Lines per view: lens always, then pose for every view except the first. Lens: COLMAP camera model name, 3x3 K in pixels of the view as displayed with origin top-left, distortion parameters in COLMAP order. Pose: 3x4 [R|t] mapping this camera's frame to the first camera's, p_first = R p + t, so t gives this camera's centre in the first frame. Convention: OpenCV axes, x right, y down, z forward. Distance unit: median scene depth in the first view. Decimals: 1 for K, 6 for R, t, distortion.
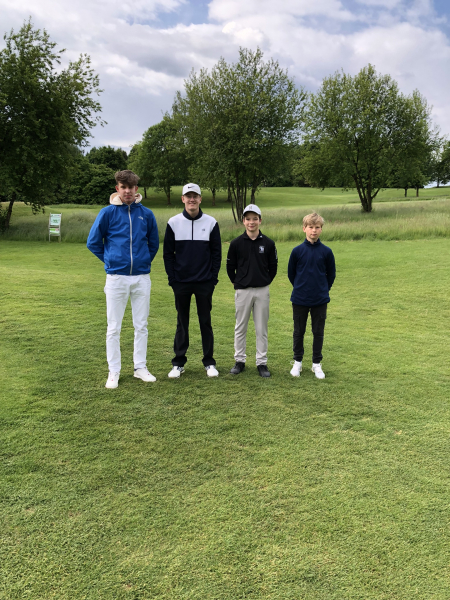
lens RADIAL K [[471.3, 0, 230.7], [0, 471.3, 302.1], [0, 0, 1]] dist [0.010341, -0.024617]
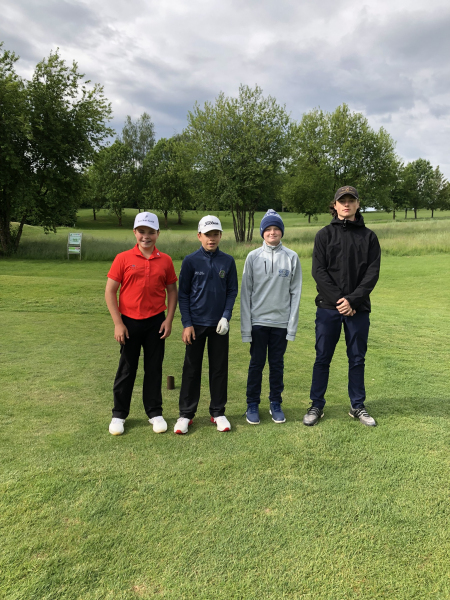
lens RADIAL K [[471.3, 0, 234.7], [0, 471.3, 300.1], [0, 0, 1]] dist [0.010341, -0.024617]
pose [[0.989174, -0.017008, 0.145757, -0.152066], [0.024425, 0.998488, -0.049248, 0.016454], [-0.144699, 0.052275, 0.988094, -0.057645]]
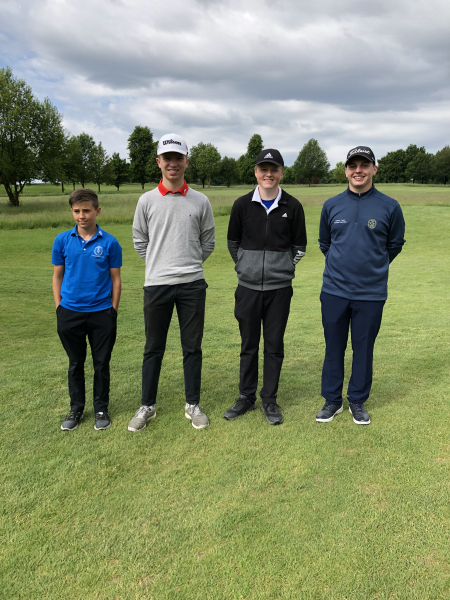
lens RADIAL K [[471.3, 0, 219.4], [0, 471.3, 300.7], [0, 0, 1]] dist [0.010341, -0.024617]
pose [[0.706657, -0.124782, 0.696467, -0.185855], [0.121427, 0.991110, 0.054367, 0.023183], [-0.697059, 0.046151, 0.715527, -0.082677]]
